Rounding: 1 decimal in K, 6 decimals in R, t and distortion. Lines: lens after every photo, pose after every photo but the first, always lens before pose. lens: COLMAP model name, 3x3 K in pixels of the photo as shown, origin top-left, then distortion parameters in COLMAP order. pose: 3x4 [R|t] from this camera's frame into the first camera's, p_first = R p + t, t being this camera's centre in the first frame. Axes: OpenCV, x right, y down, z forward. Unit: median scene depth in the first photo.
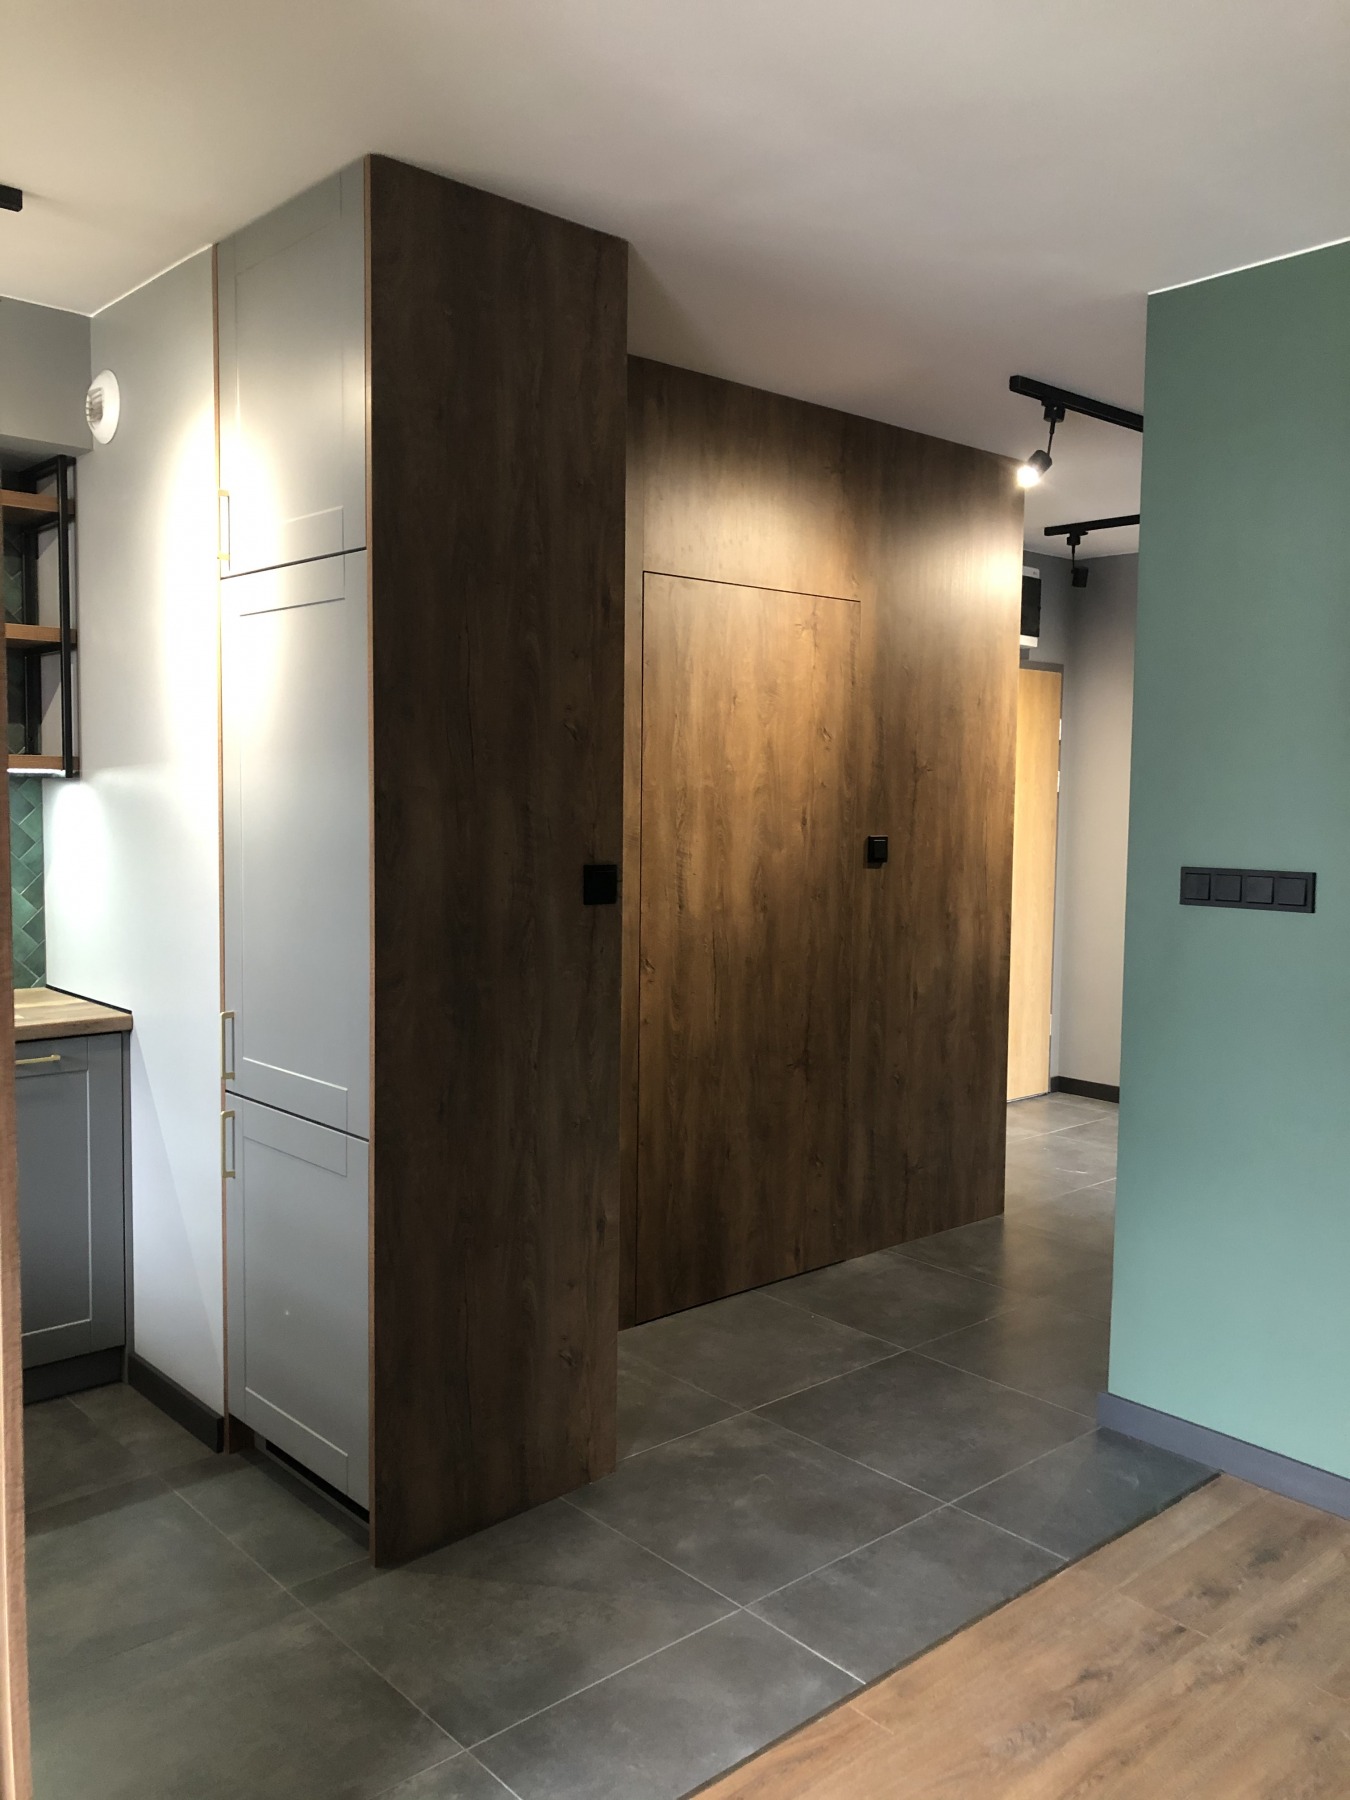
lens RADIAL K [[1466.8, 0, 672.9], [0, 1466.8, 887.0], [0, 0, 1]] dist [0.043198, -0.039199]
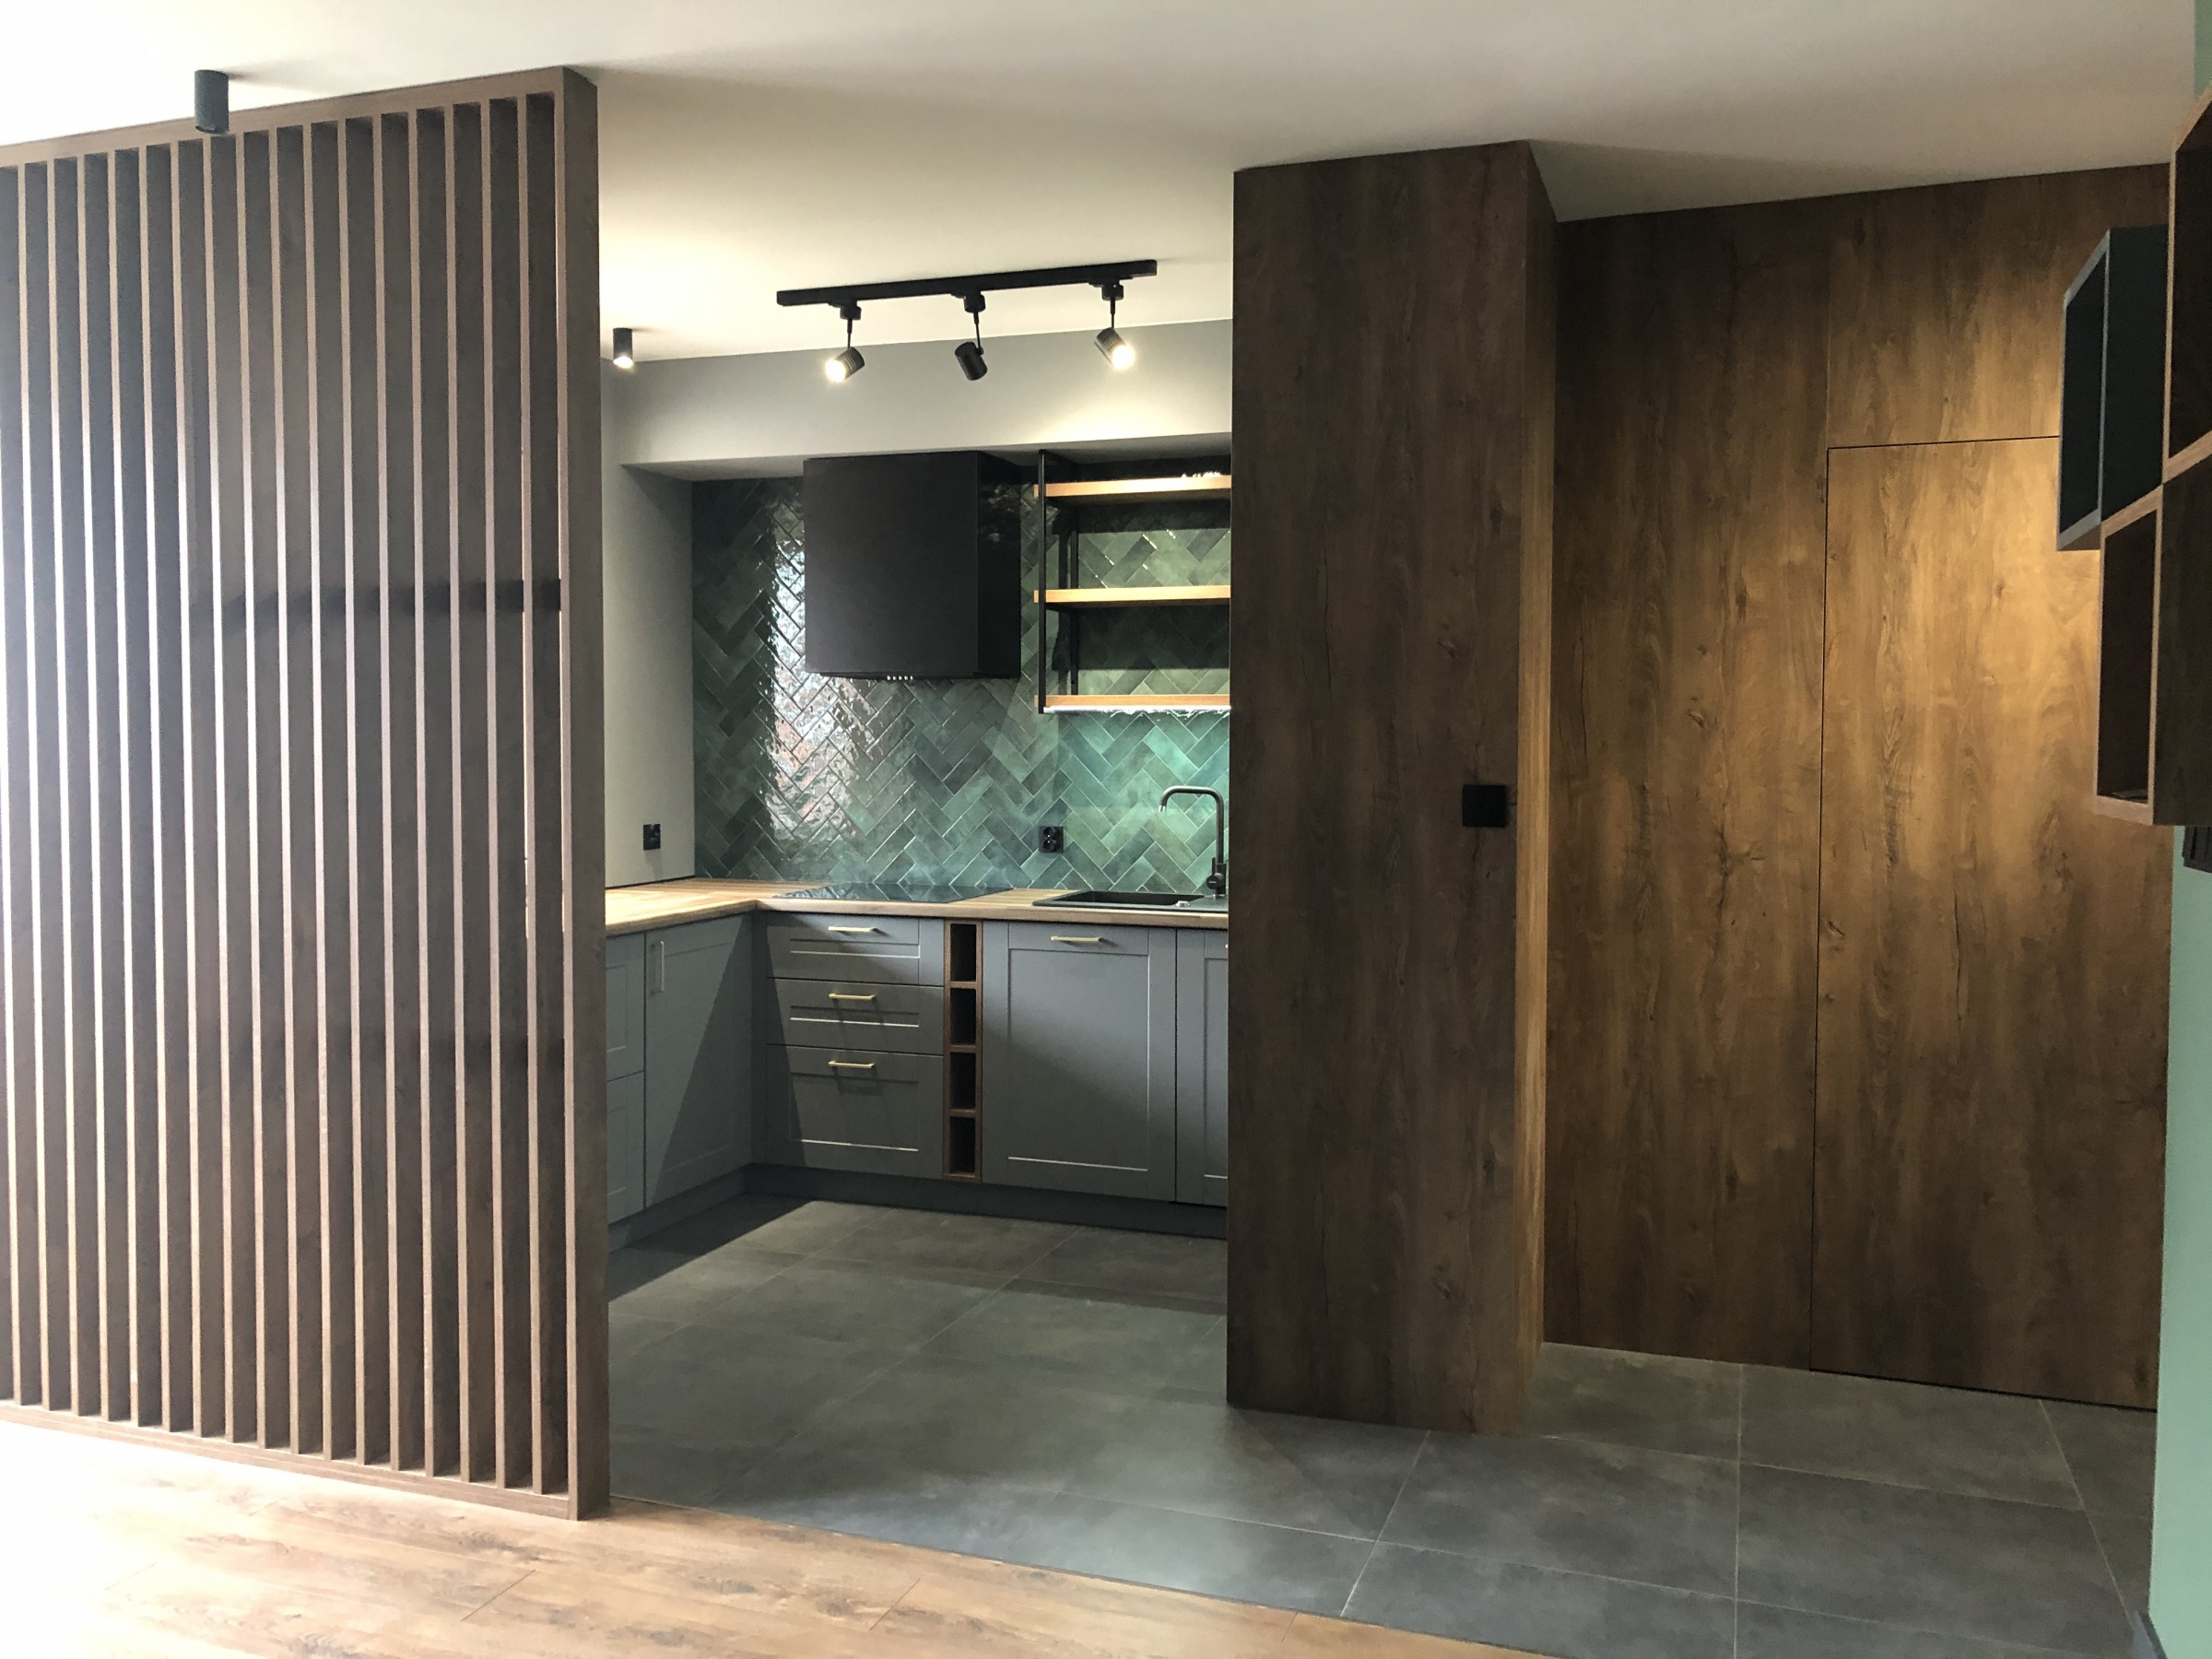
lens RADIAL K [[1802.5, 0, 1124.4], [0, 1802.5, 802.4], [0, 0, 1]] dist [0.043198, -0.039199]
pose [[0.480066, 0.022144, -0.876953, 0.745283], [-0.057523, 0.998324, -0.006281, 0.014219], [0.875344, 0.053460, 0.480536, 0.188882]]
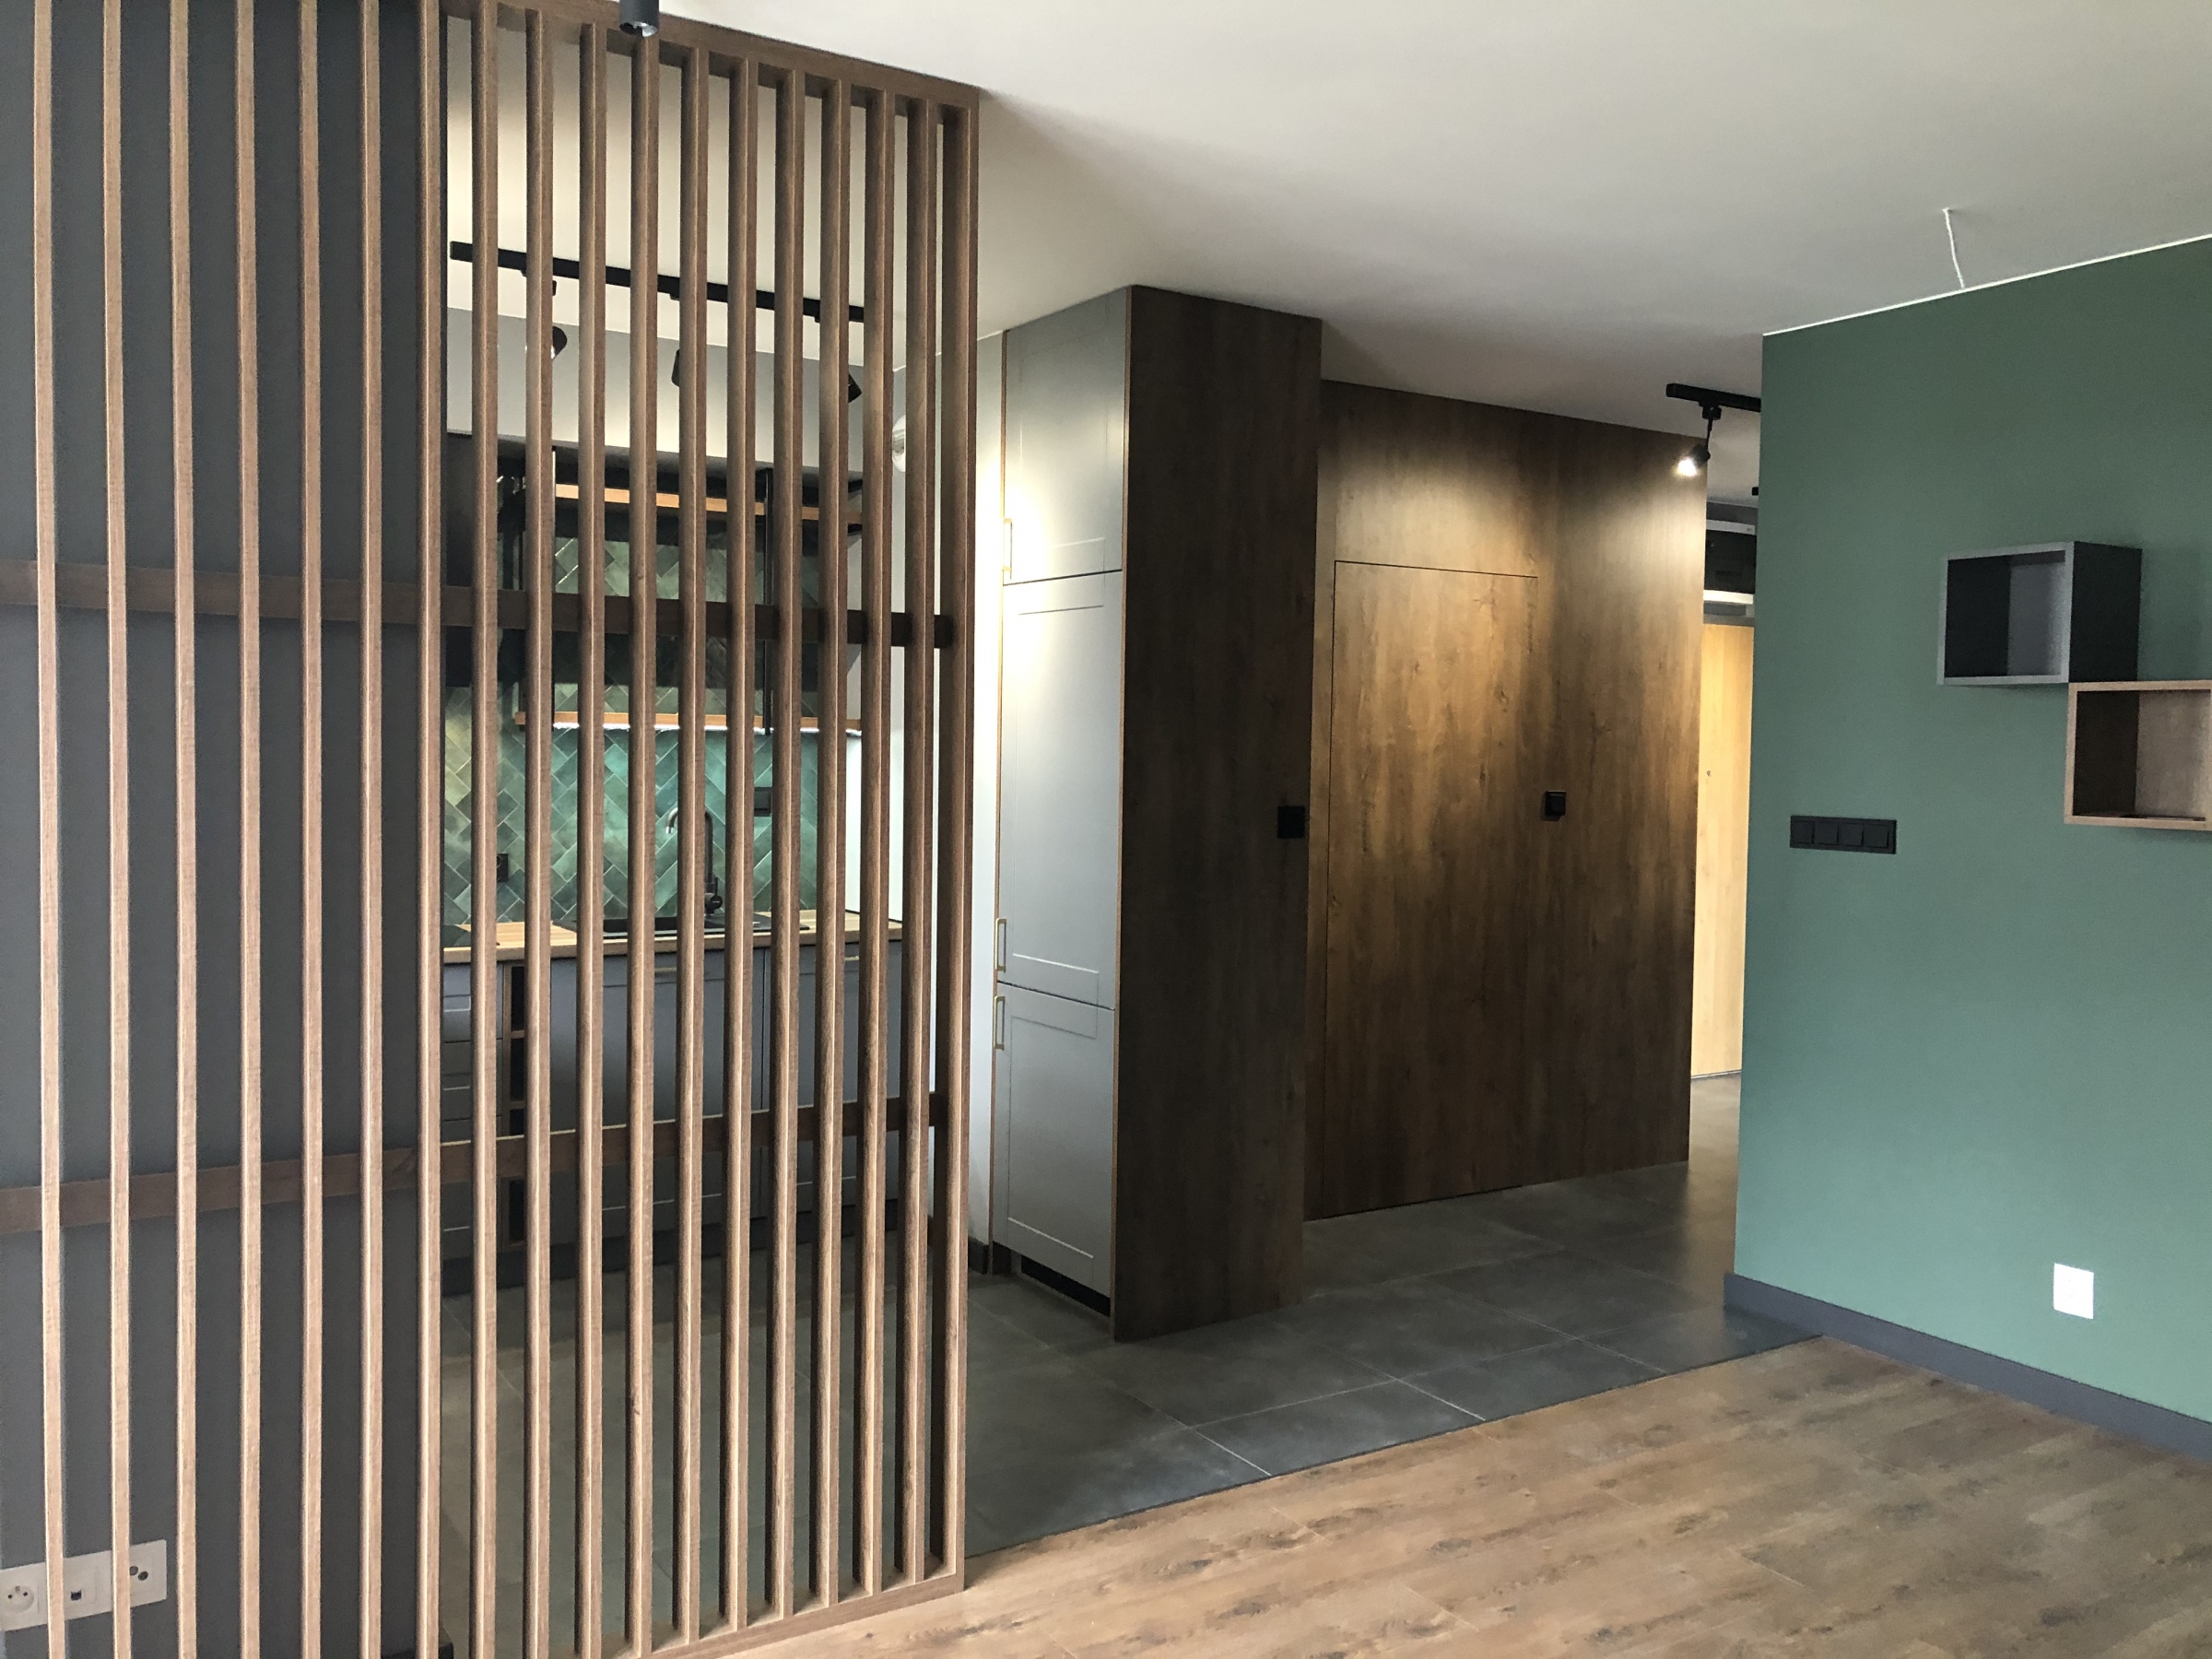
lens RADIAL K [[1802.5, 0, 1101.4], [0, 1802.5, 787.2], [0, 0, 1]] dist [0.043198, -0.039199]
pose [[0.986809, 0.008314, -0.161673, 0.032622], [-0.015288, 0.999003, -0.041938, 0.029684], [0.161164, 0.043856, 0.985953, -0.465839]]
